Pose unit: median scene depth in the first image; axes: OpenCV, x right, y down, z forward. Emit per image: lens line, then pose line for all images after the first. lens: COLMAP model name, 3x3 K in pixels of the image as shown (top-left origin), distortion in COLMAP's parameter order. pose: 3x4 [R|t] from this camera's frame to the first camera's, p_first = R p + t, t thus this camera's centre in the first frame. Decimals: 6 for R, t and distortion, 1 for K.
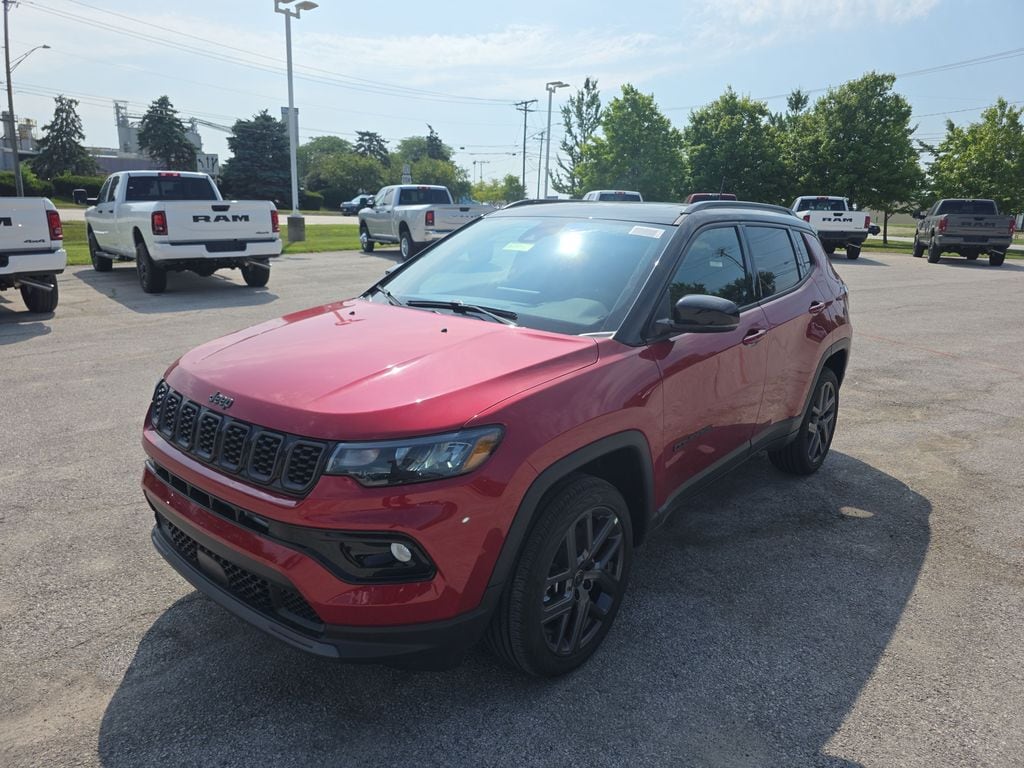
lens RADIAL K [[721.6, 0, 521.2], [0, 721.6, 382.6], [0, 0, 1]] dist [0.041679, -0.042421]
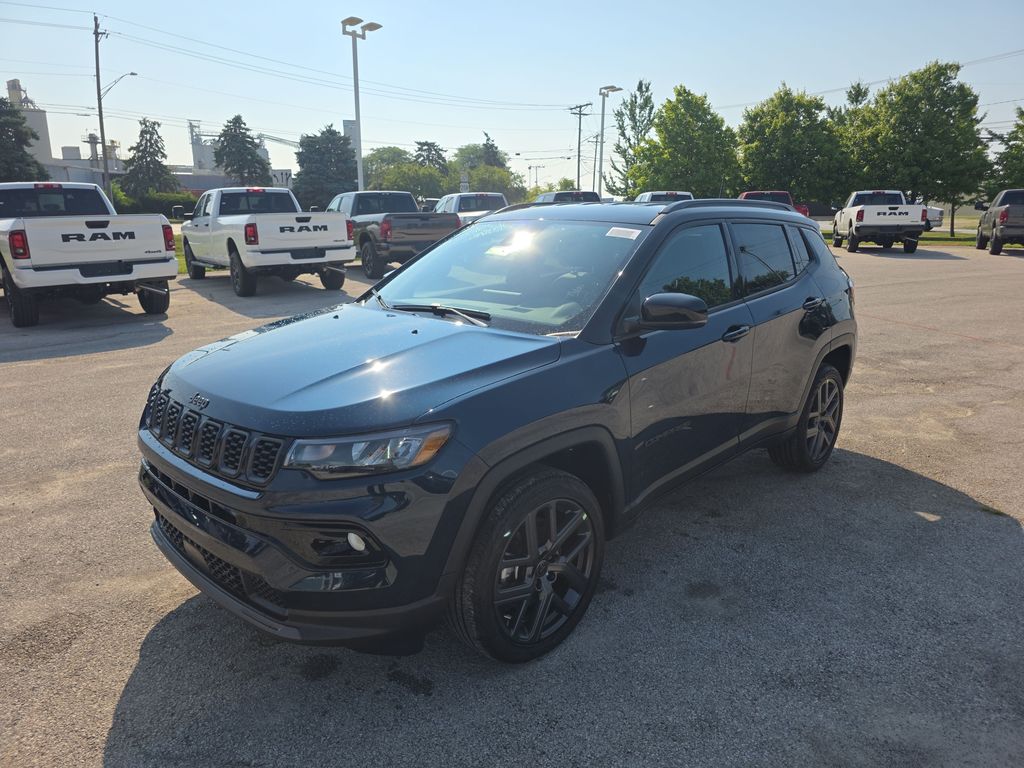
lens RADIAL K [[720.5, 0, 512.0], [0, 720.5, 384.0], [0, 0, 1]] dist [0.048792, -0.044002]
pose [[0.995825, -0.006604, -0.091041, 0.002054], [0.006323, 0.999974, -0.003382, 0.005632], [0.091061, 0.002792, 0.995841, -0.024105]]
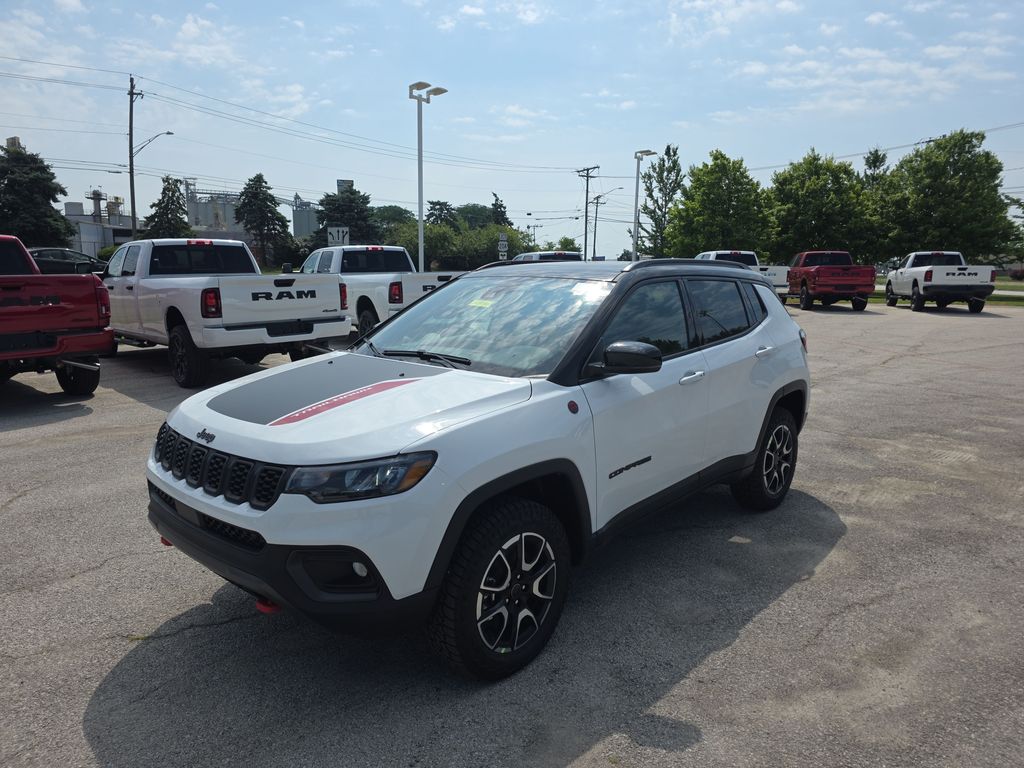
lens RADIAL K [[714.3, 0, 512.0], [0, 714.3, 384.0], [0, 0, 1]] dist [0.062850, -0.059992]
pose [[0.997929, -0.011201, -0.063342, -0.071000], [0.006262, 0.996962, -0.077633, 0.001811], [0.064019, 0.077075, 0.994968, -0.018856]]
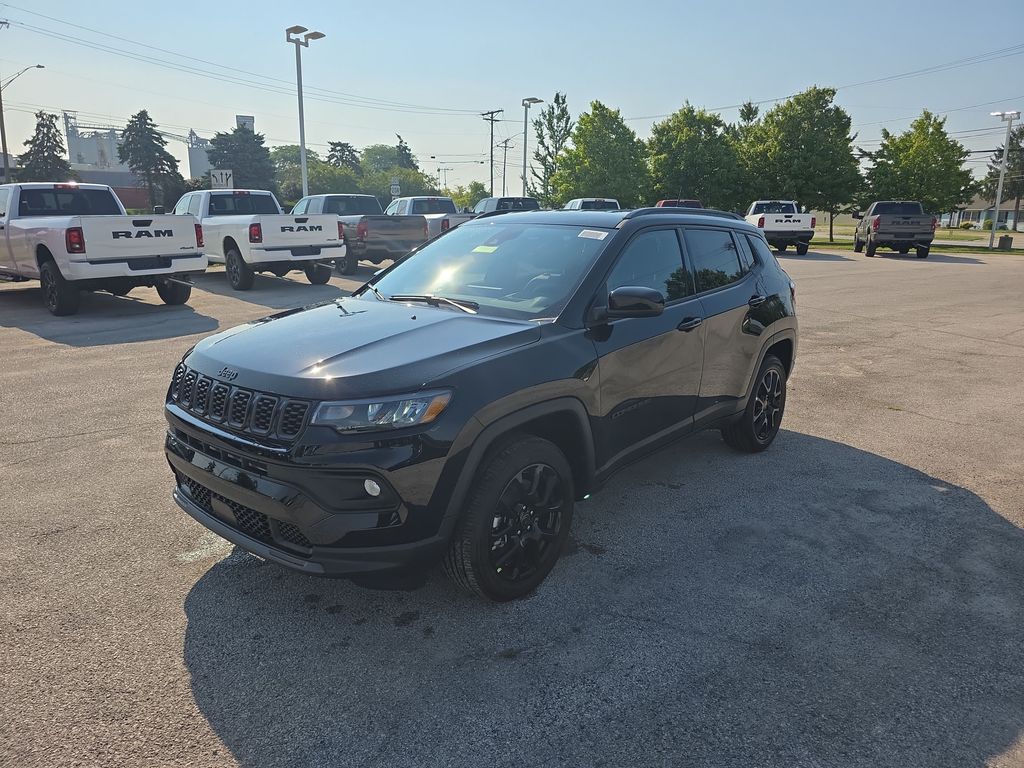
lens RADIAL K [[723.7, 0, 519.9], [0, 723.7, 384.2], [0, 0, 1]] dist [0.050318, -0.046912]
pose [[0.998249, -0.027703, 0.052257, -0.033023], [0.027980, 0.999598, -0.004578, 0.016405], [-0.052110, 0.006032, 0.998623, -0.076229]]
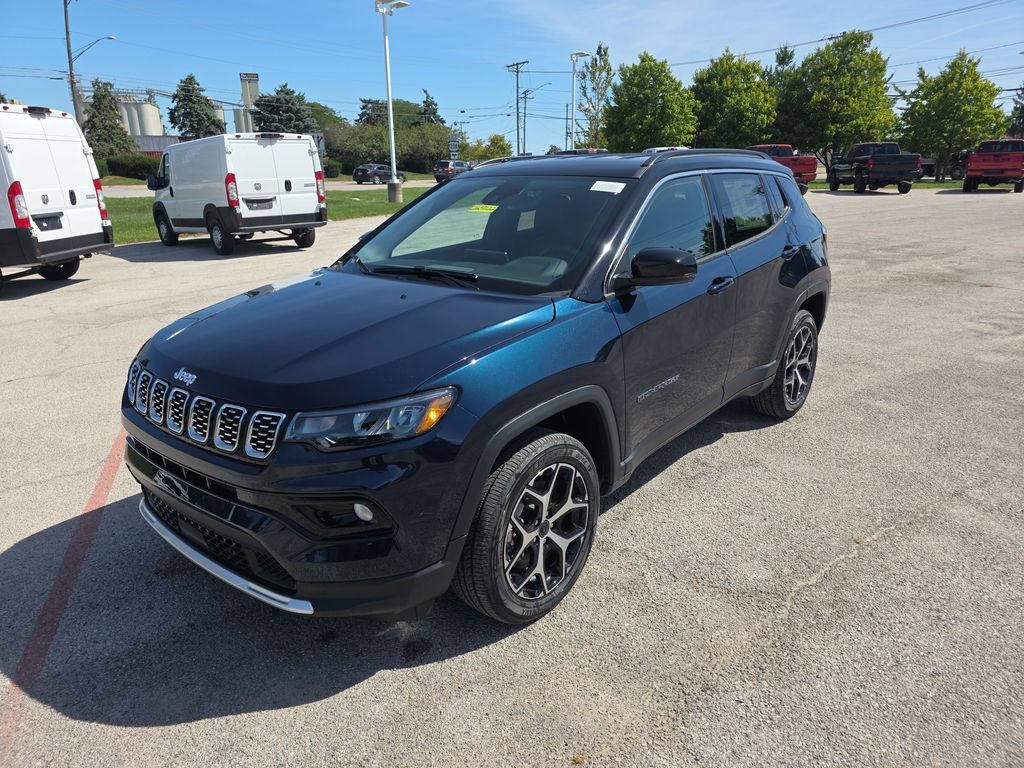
lens RADIAL K [[729.0, 0, 512.0], [0, 729.0, 384.0], [0, 0, 1]] dist [0.053389, -0.053178]
pose [[0.997794, -0.057652, 0.032903, -0.110980], [0.055839, 0.997001, 0.053585, 0.033054], [-0.035893, -0.051629, 0.998021, -0.154097]]
